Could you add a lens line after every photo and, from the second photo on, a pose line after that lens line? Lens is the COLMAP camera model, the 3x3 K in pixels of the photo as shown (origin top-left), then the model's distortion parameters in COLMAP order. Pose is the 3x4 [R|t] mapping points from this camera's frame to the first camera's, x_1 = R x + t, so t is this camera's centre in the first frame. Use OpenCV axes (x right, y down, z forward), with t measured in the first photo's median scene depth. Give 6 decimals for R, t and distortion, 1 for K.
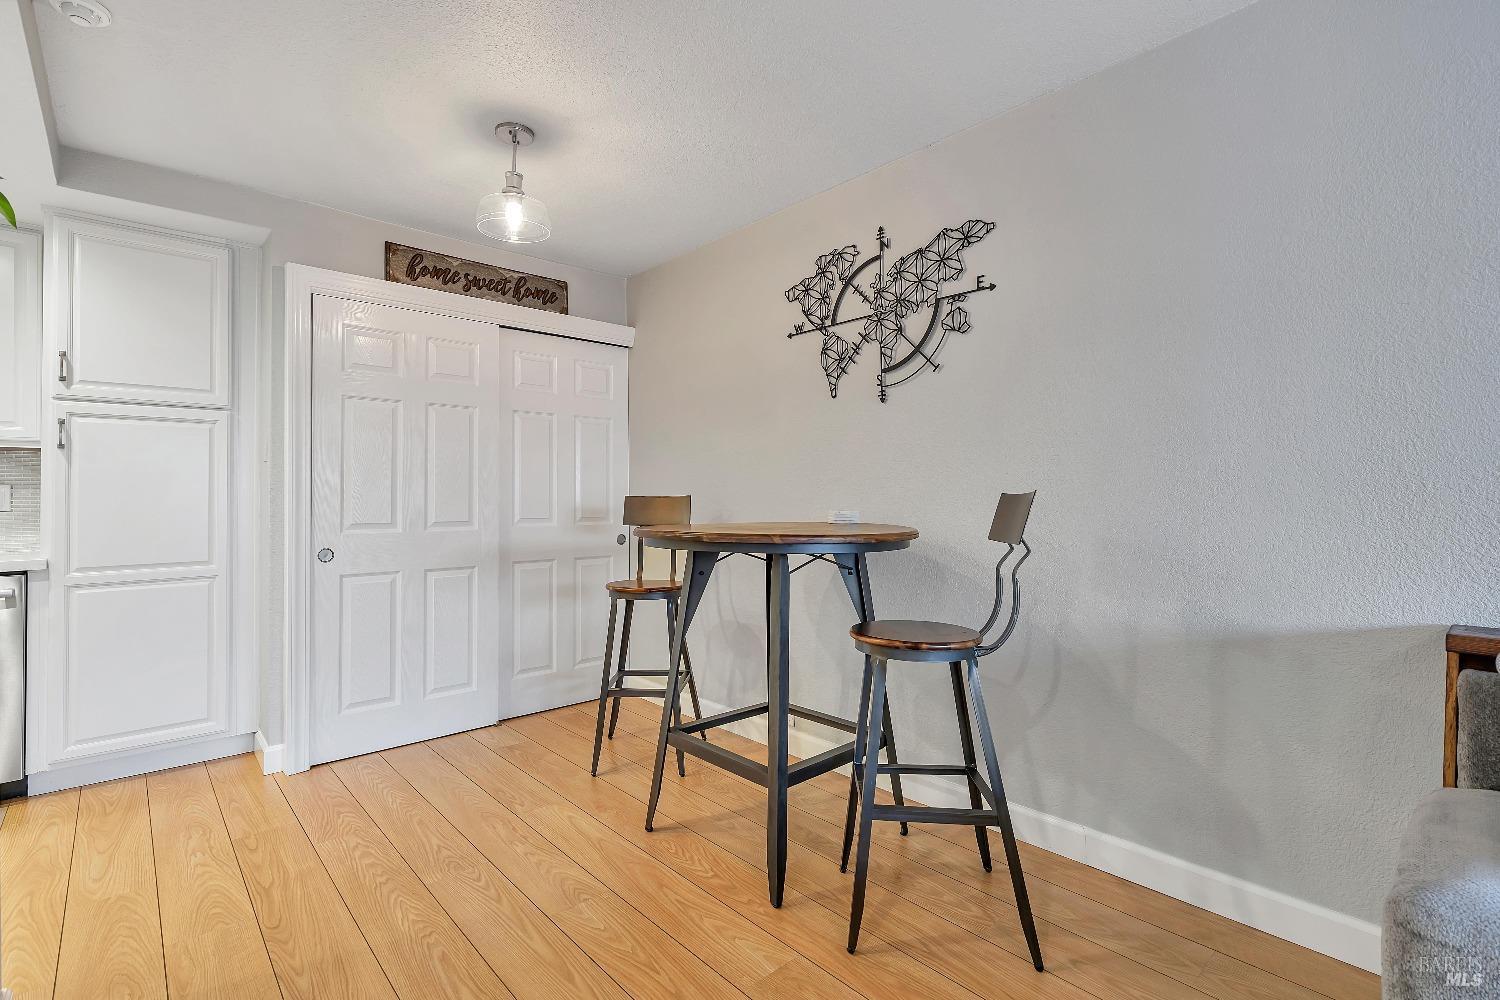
lens RADIAL K [[687.9, 0, 746.6], [0, 687.9, 480.9], [0, 0, 1]] dist [0.003329, 0.000396]
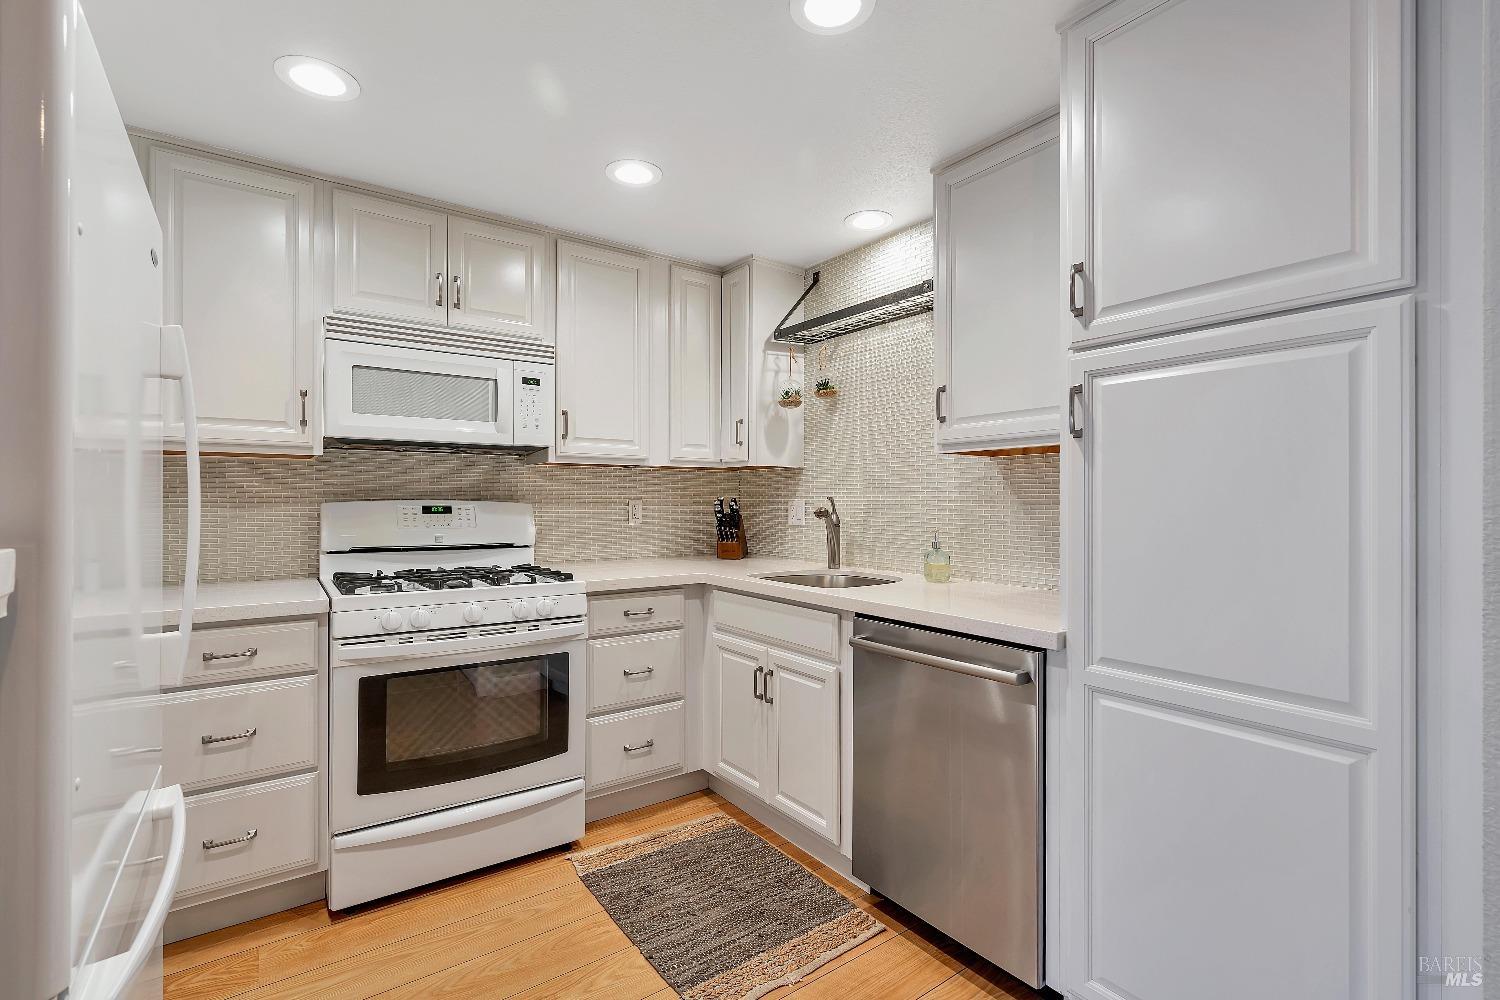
lens RADIAL K [[687.9, 0, 749.0], [0, 687.9, 497.4], [0, 0, 1]] dist [0.003329, 0.000396]
pose [[-0.096929, 0.001211, -0.995291, -0.377930], [0.018469, 0.999829, -0.000582, -0.002955], [0.995120, -0.018438, -0.096935, 0.723293]]
